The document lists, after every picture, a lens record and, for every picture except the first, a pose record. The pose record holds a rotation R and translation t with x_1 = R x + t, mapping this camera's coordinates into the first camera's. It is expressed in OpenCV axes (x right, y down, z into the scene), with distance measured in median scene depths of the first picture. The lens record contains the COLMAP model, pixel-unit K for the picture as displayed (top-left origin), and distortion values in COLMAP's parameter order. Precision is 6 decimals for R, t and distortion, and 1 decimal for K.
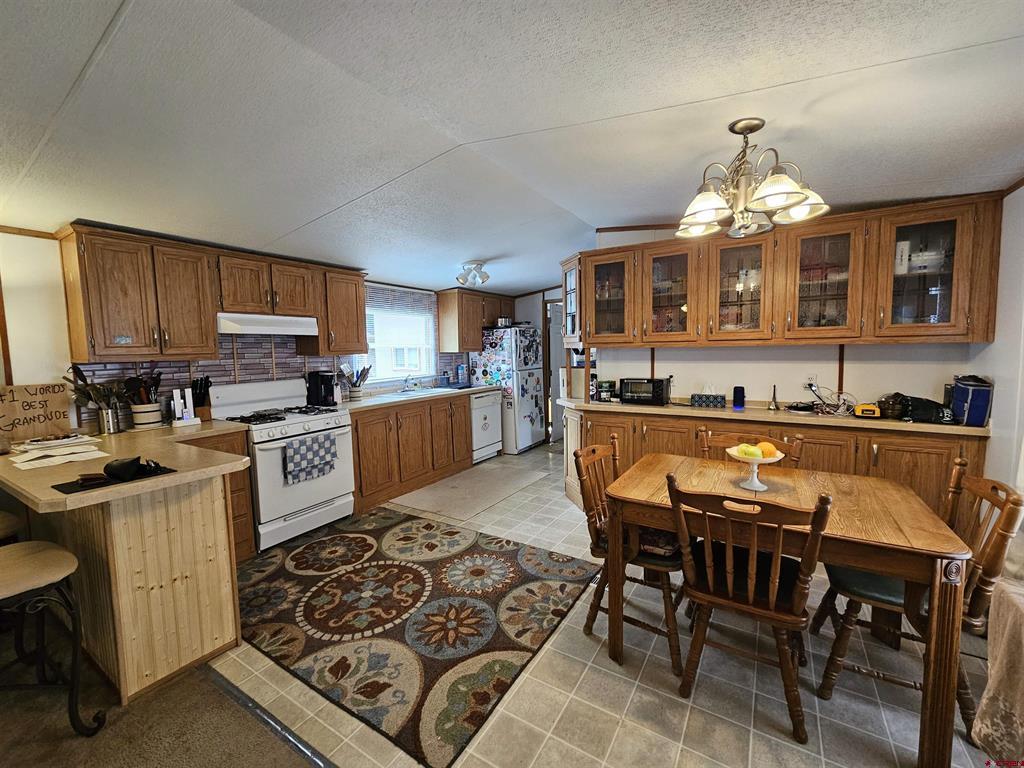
lens RADIAL K [[421.0, 0, 507.6], [0, 421.0, 382.0], [0, 0, 1]] dist [0.002952, 0.000720]
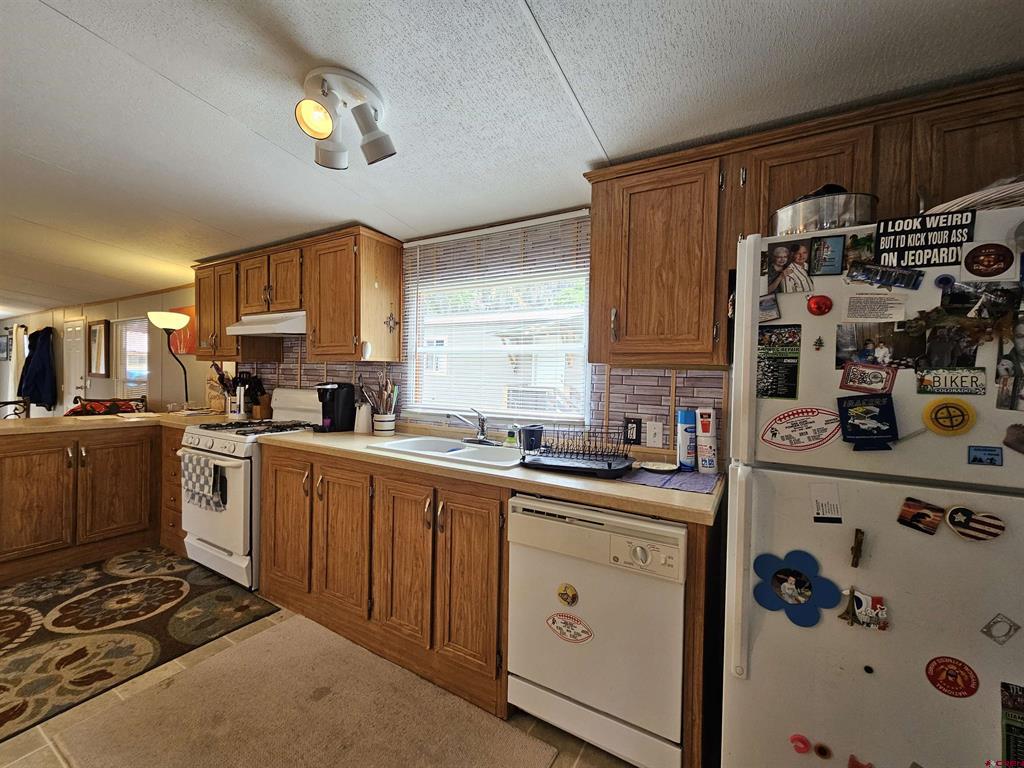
lens RADIAL K [[421.0, 0, 507.6], [0, 421.0, 382.0], [0, 0, 1]] dist [0.002952, 0.000720]
pose [[0.029819, 0.041630, -0.998688, 0.475853], [-0.099619, 0.994282, 0.038472, -0.136095], [0.994579, 0.098341, 0.033795, 2.026824]]
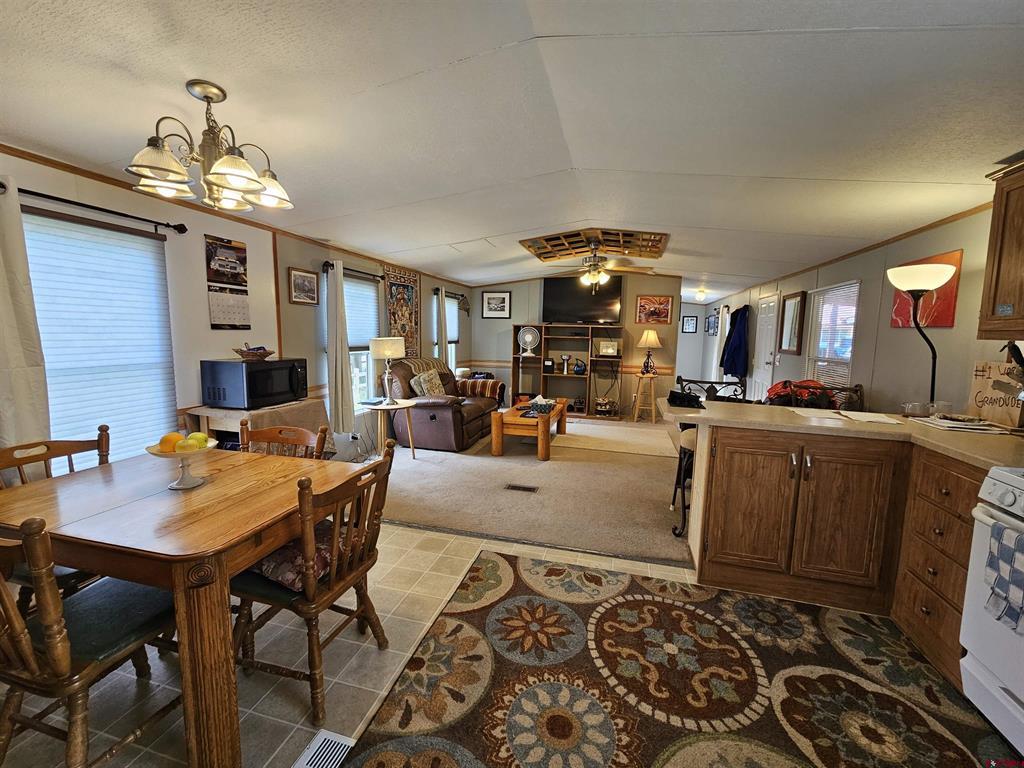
lens RADIAL K [[421.0, 0, 507.6], [0, 421.0, 382.0], [0, 0, 1]] dist [0.002952, 0.000720]
pose [[-0.955489, 0.041436, -0.292104, 0.151112], [-0.017809, 0.980182, 0.197299, -0.114388], [0.294490, 0.193719, -0.935814, 1.542758]]
